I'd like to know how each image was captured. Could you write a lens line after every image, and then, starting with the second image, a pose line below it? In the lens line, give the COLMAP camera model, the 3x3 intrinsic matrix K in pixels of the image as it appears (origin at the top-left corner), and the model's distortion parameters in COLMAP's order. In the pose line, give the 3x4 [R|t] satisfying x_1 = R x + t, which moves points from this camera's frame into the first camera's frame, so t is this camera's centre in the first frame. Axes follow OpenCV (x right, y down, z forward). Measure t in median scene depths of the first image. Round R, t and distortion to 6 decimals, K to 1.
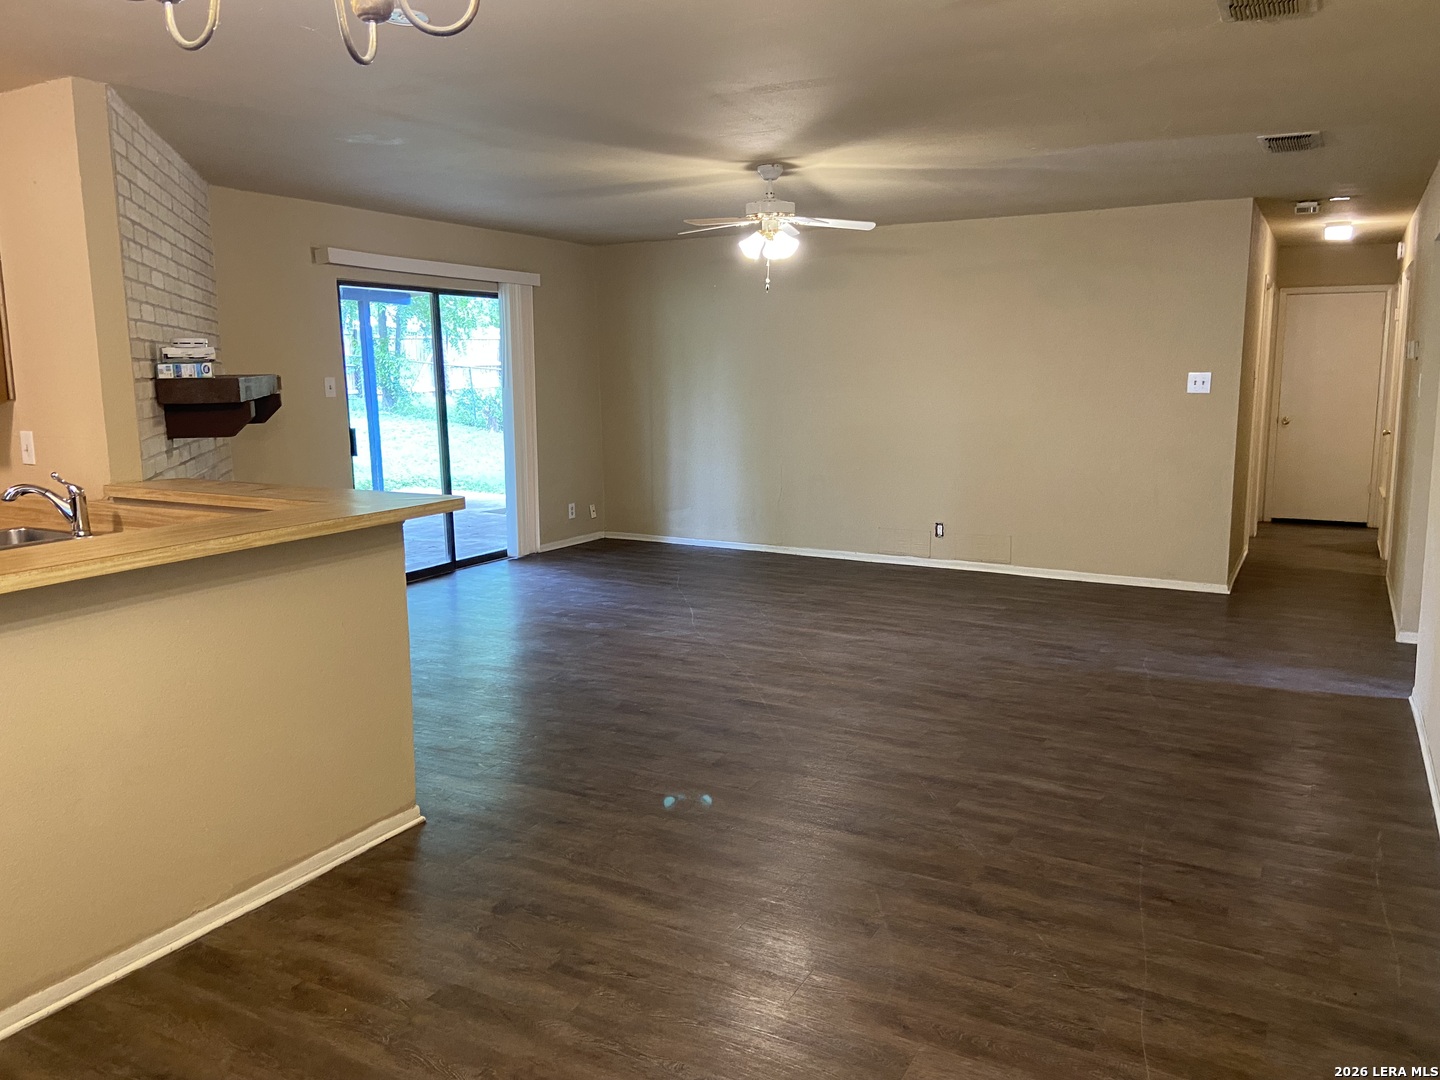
lens RADIAL K [[1084.3, 0, 718.2], [0, 1084.3, 528.4], [0, 0, 1]] dist [0.110462, -0.129104]
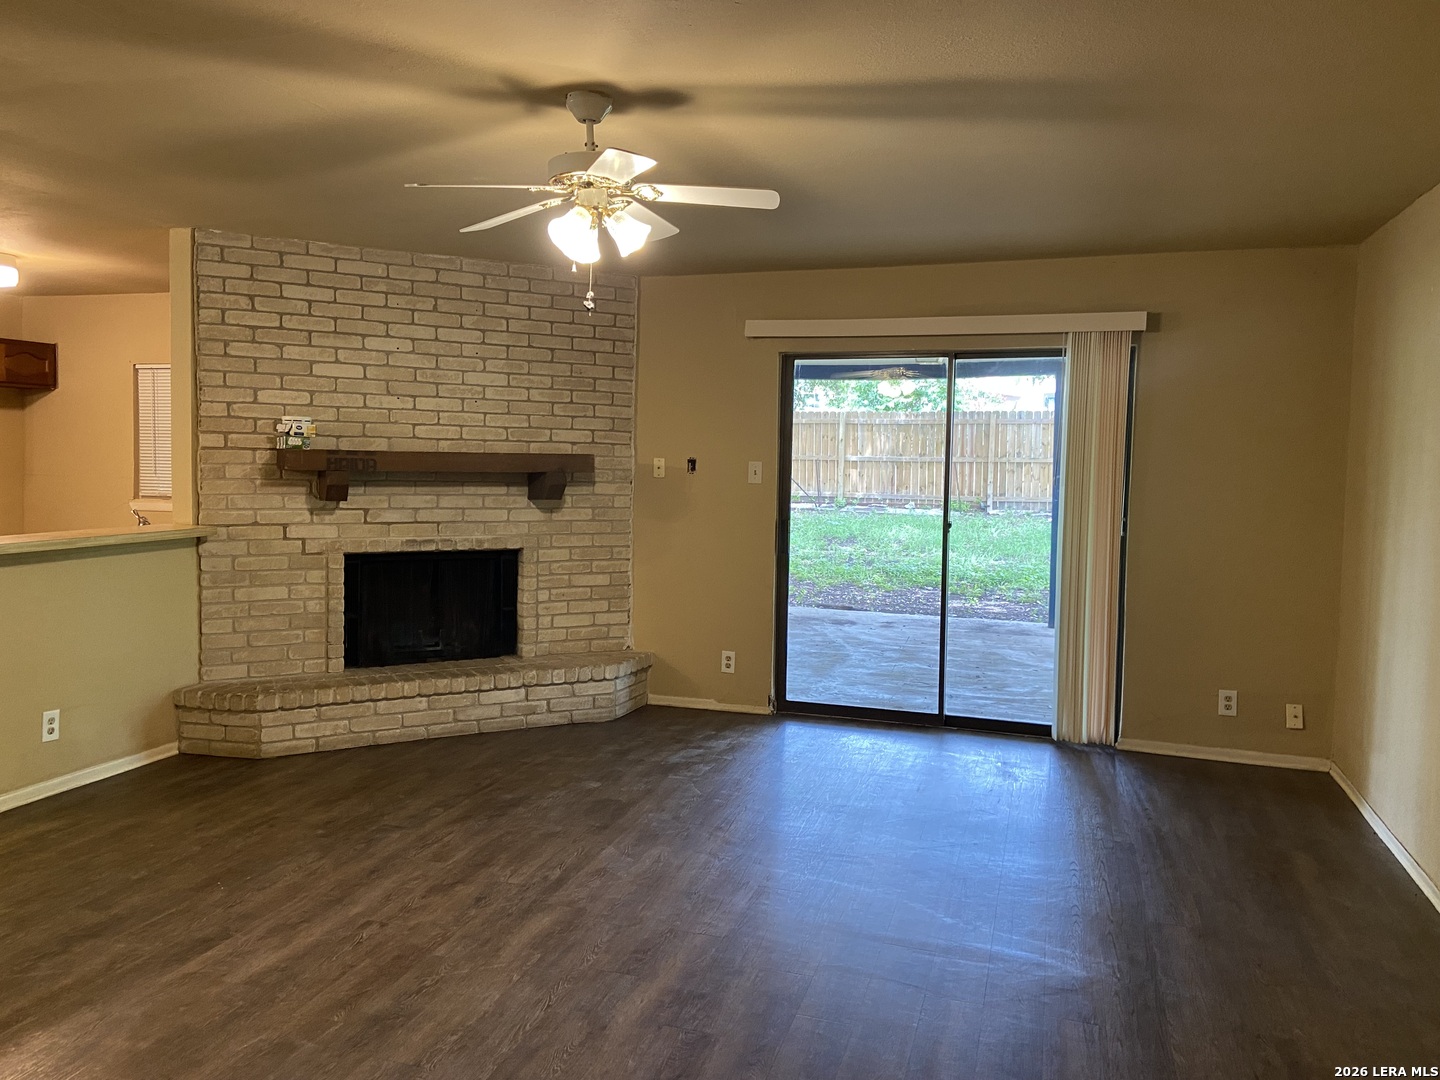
lens RADIAL K [[1084.3, 0, 716.0], [0, 1084.3, 521.4], [0, 0, 1]] dist [0.110462, -0.129104]
pose [[0.188055, 0.072952, -0.979445, 0.801143], [-0.166190, 0.985221, 0.041474, -0.188193], [0.967996, 0.154975, 0.197400, 1.244251]]
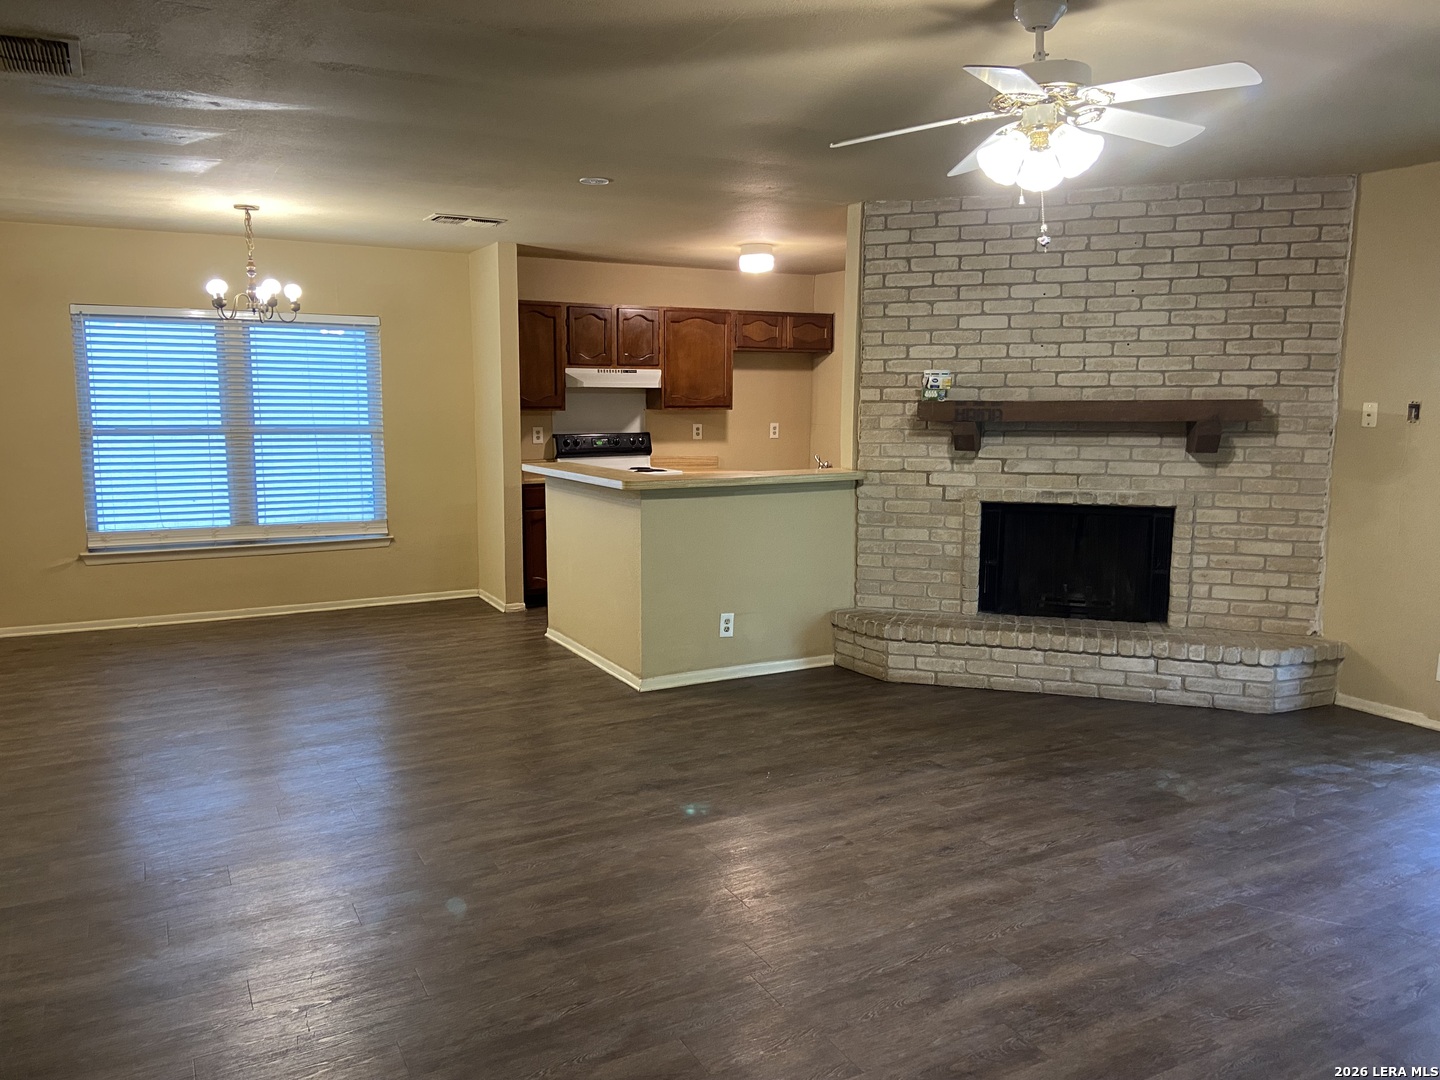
lens RADIAL K [[1084.3, 0, 714.0], [0, 1084.3, 542.9], [0, 0, 1]] dist [0.110462, -0.129104]
pose [[-0.554569, 0.123140, -0.822976, 0.735862], [-0.119950, 0.966832, 0.225494, -0.235971], [0.823447, 0.223768, -0.521405, 1.513787]]
